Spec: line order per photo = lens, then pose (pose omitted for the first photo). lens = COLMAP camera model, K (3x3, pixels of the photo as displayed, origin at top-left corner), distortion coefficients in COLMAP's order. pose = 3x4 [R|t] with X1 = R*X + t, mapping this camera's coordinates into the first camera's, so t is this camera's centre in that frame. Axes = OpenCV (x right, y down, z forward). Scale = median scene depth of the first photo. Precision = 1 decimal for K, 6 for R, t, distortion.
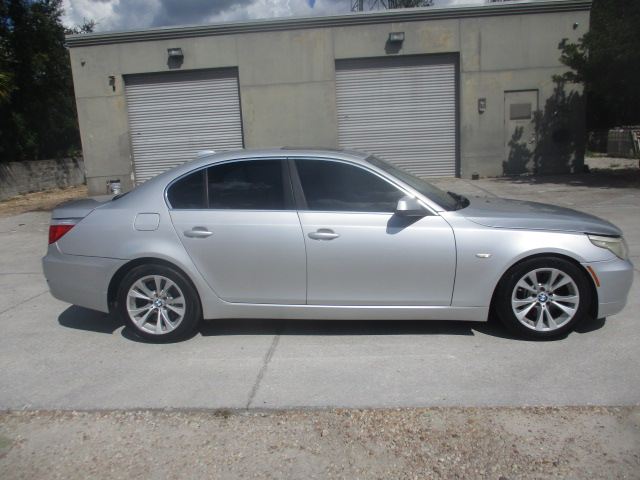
lens RADIAL K [[535.2, 0, 316.1], [0, 535.2, 244.2], [0, 0, 1]] dist [-0.031110, 0.010848]
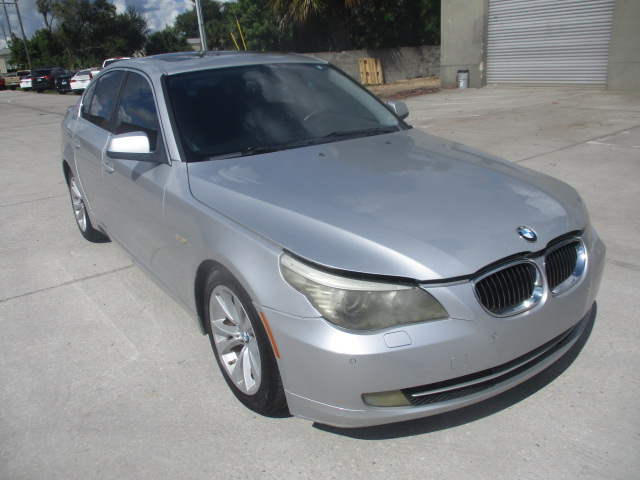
lens RADIAL K [[535.2, 0, 320.0], [0, 535.2, 240.0], [0, 0, 1]] dist [-0.030529, 0.002552]
pose [[0.654679, 0.266123, -0.707512, 0.217769], [-0.119157, 0.960609, 0.251063, -0.039550], [0.746456, -0.080060, 0.660601, 0.172265]]
